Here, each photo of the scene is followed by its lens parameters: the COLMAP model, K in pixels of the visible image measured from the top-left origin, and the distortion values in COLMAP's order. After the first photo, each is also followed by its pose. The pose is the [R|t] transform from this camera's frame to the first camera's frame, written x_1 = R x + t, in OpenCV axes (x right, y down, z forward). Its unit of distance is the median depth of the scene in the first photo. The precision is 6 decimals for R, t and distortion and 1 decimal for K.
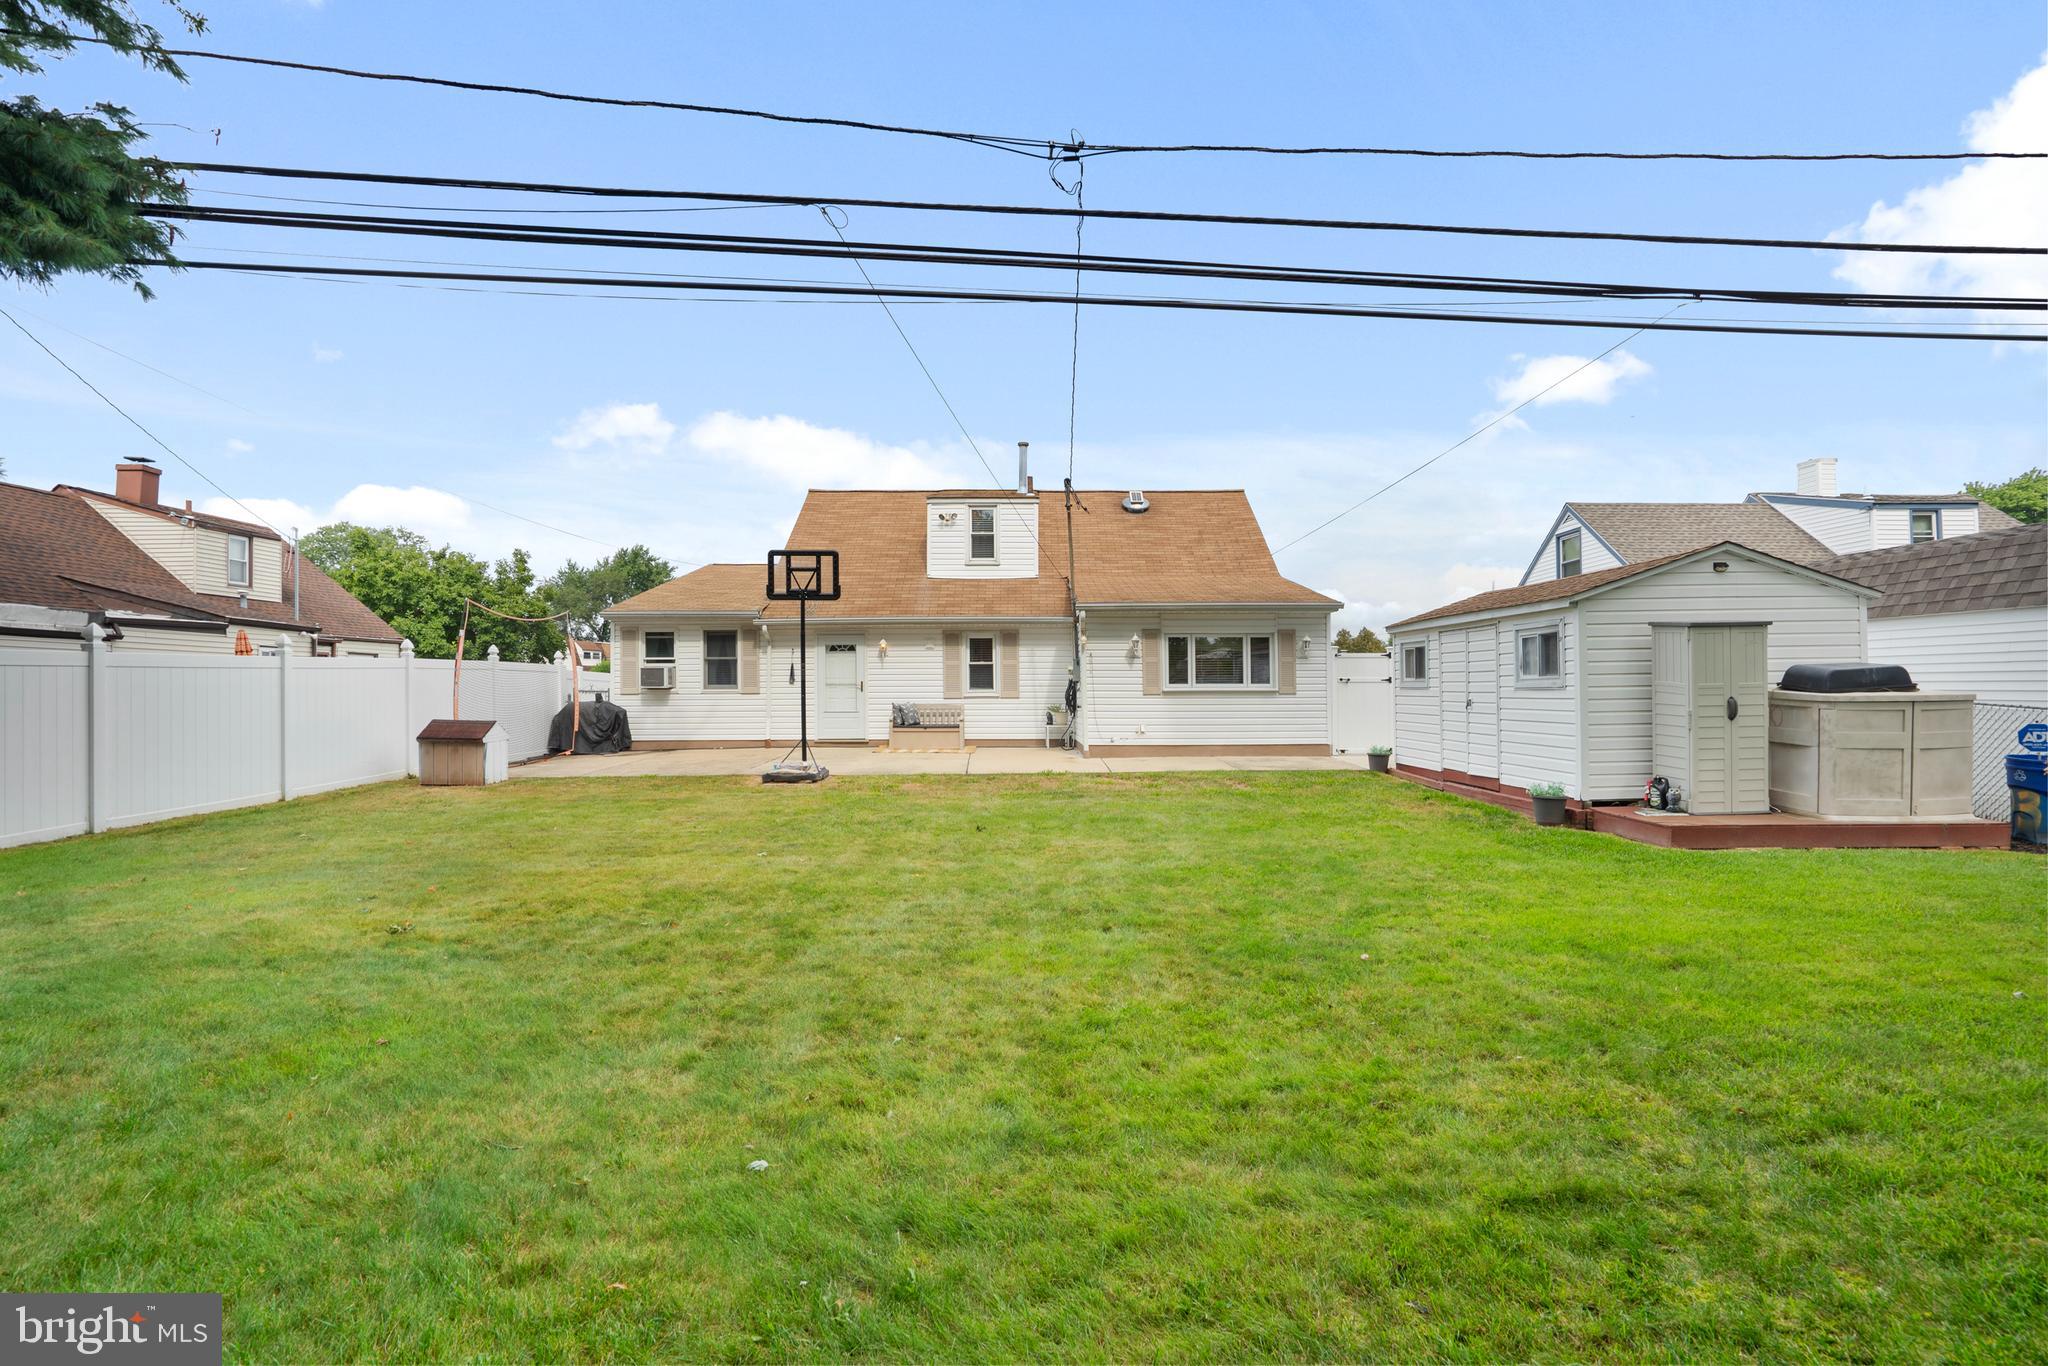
lens RADIAL K [[982.0, 0, 1024.0], [0, 982.0, 683.0], [0, 0, 1]] dist [-0.031276, 0.000517]
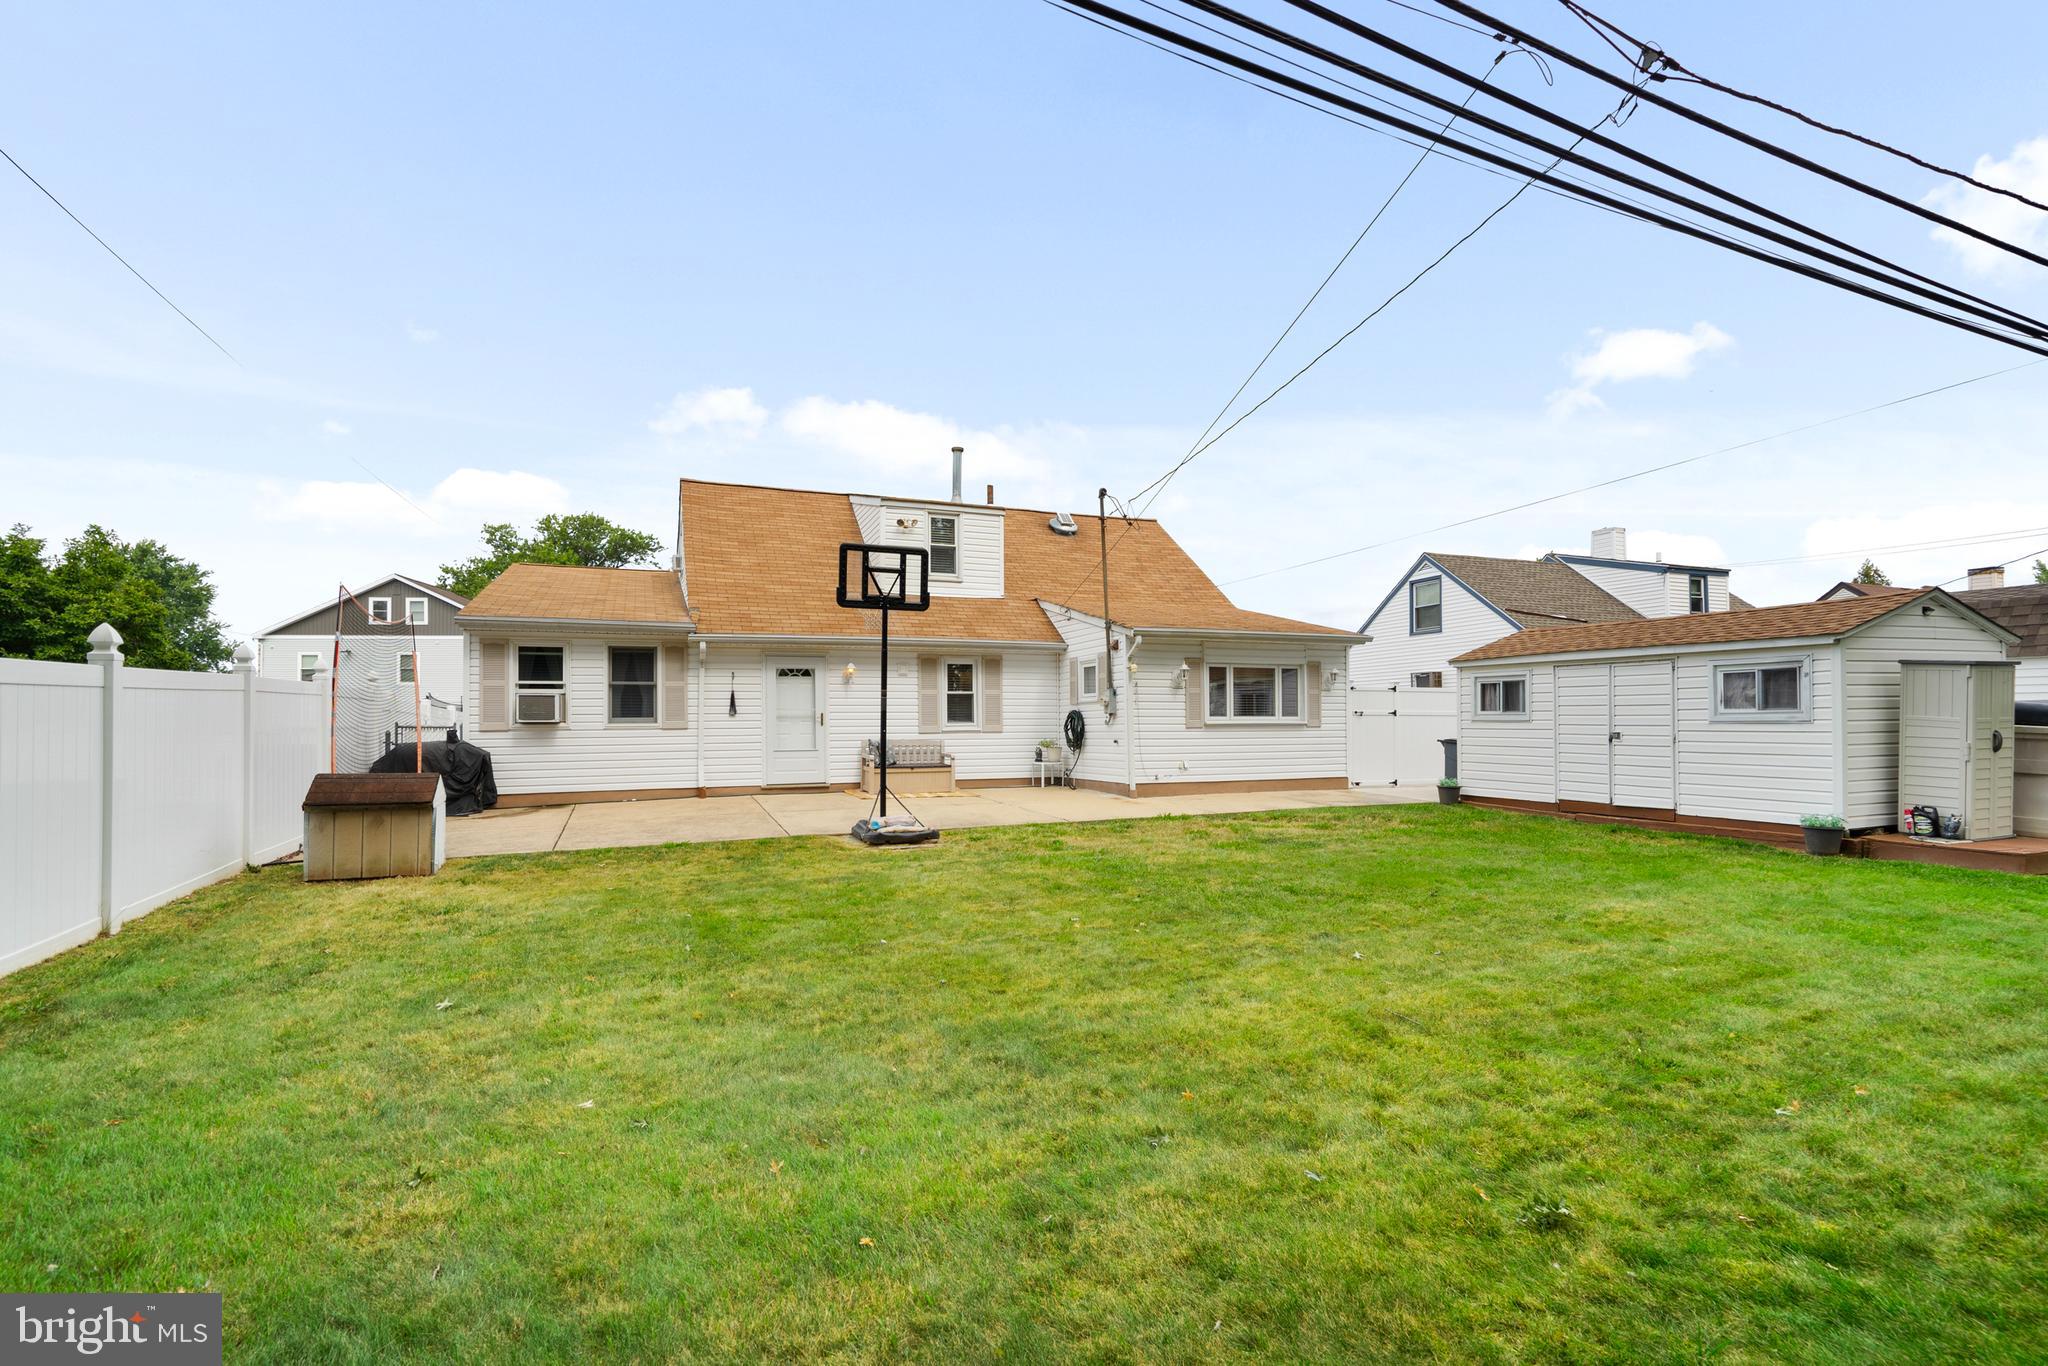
lens RADIAL K [[948.7, 0, 1023.8], [0, 948.7, 695.0], [0, 0, 1]] dist [-0.005067, 0.000116]
pose [[0.926713, 0.008299, 0.375678, -0.312097], [-0.000971, 0.999806, -0.019689, -0.001486], [-0.375769, 0.017881, 0.926541, 0.201027]]
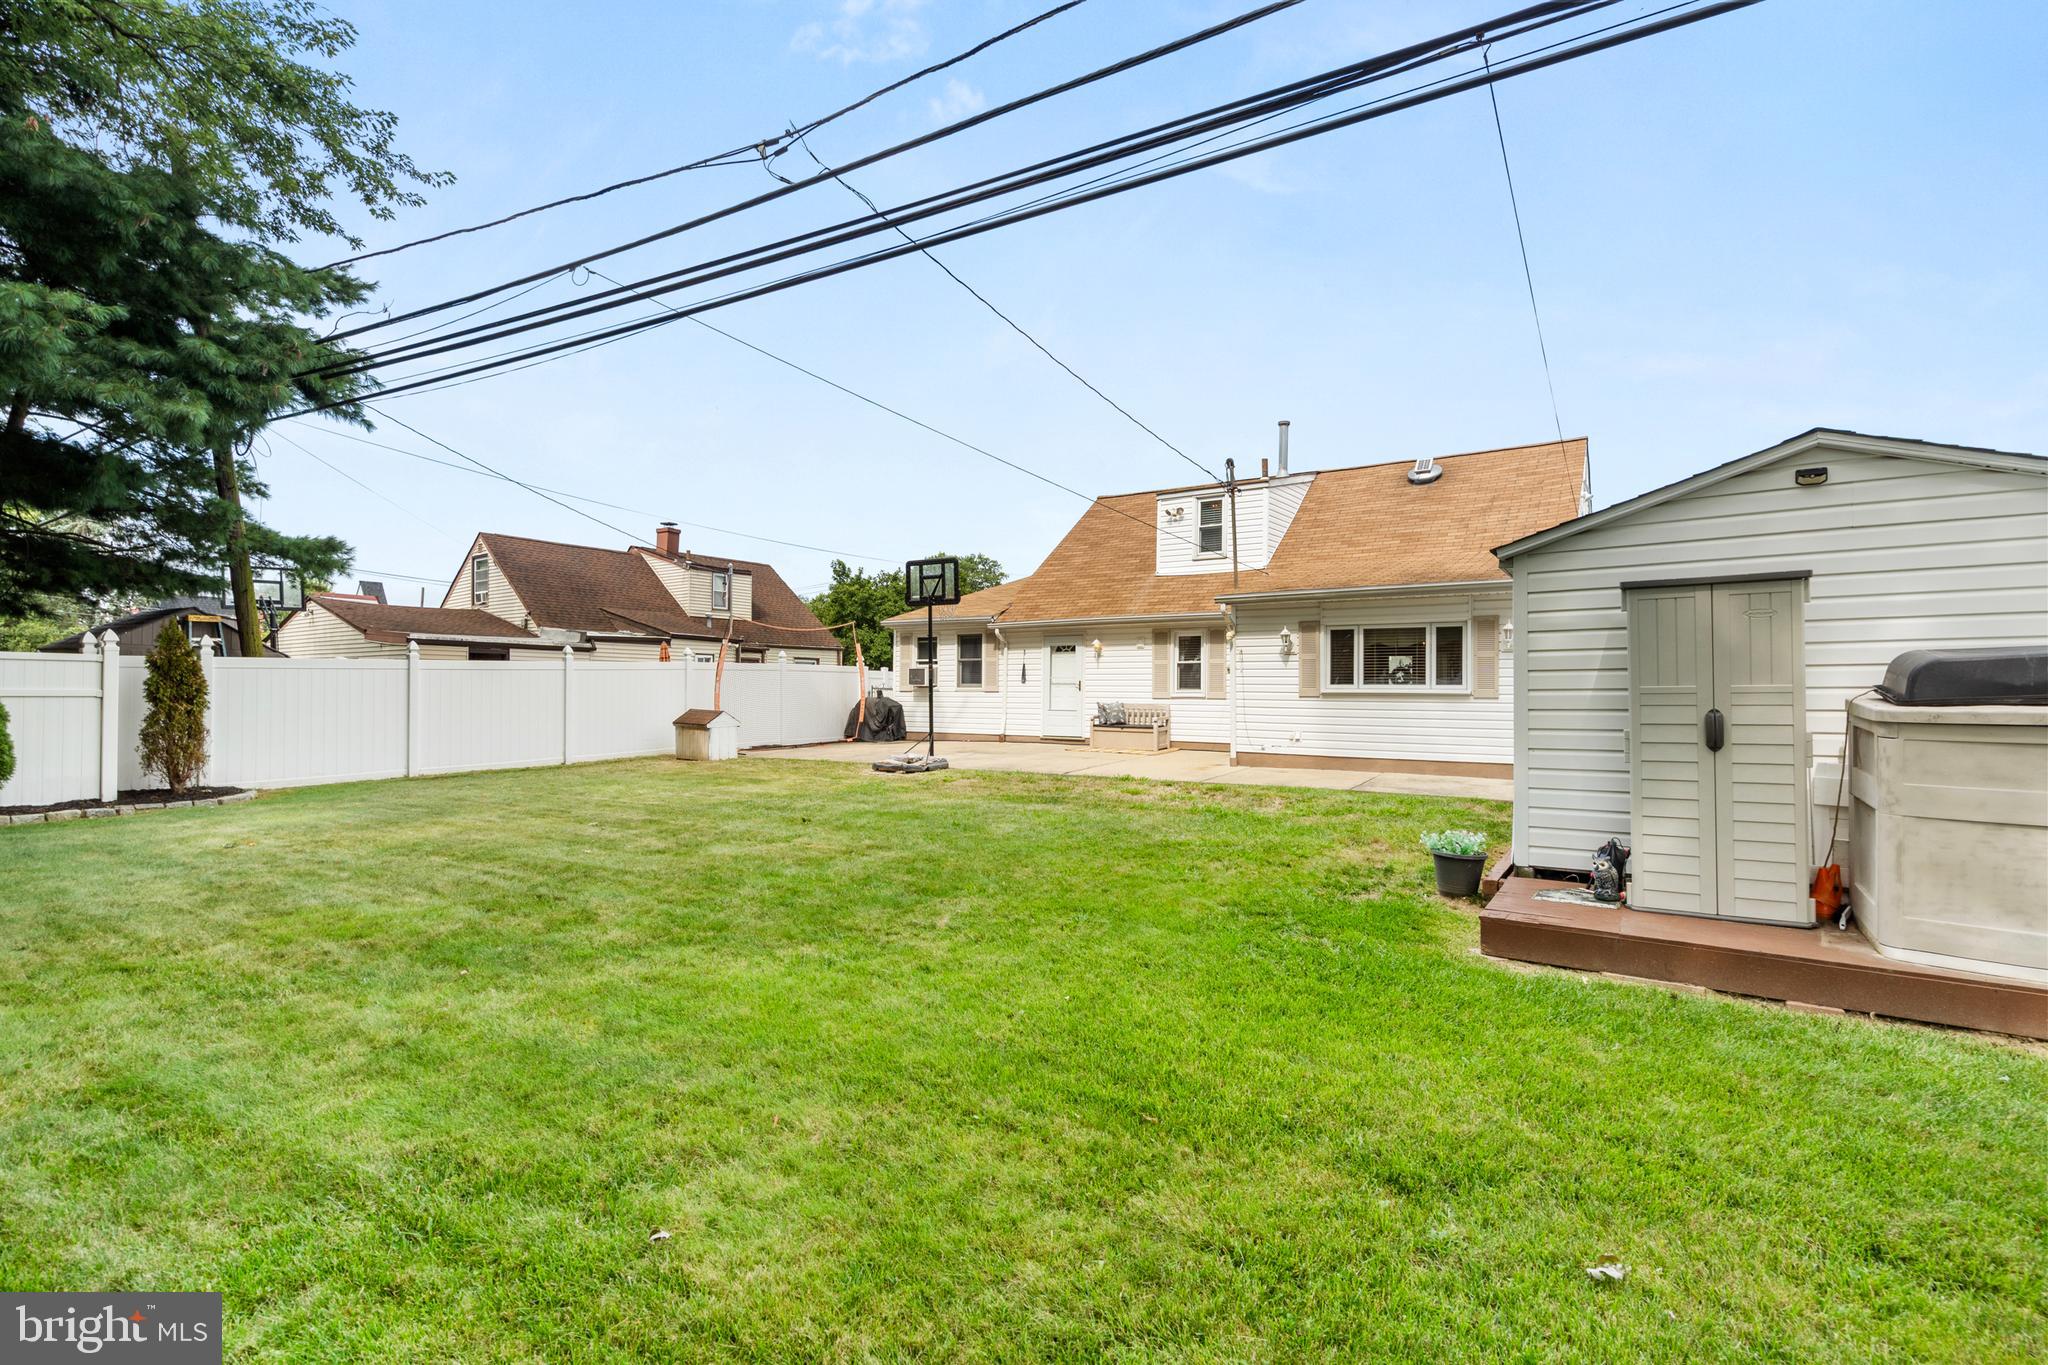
lens RADIAL K [[942.1, 0, 1000.1], [0, 942.1, 677.1], [0, 0, 1]] dist [-0.001253, -0.000059]
pose [[0.824520, 0.000414, -0.565832, 0.327409], [-0.003936, 0.999980, -0.005004, -0.000261], [0.565819, 0.006353, 0.824505, 0.143421]]
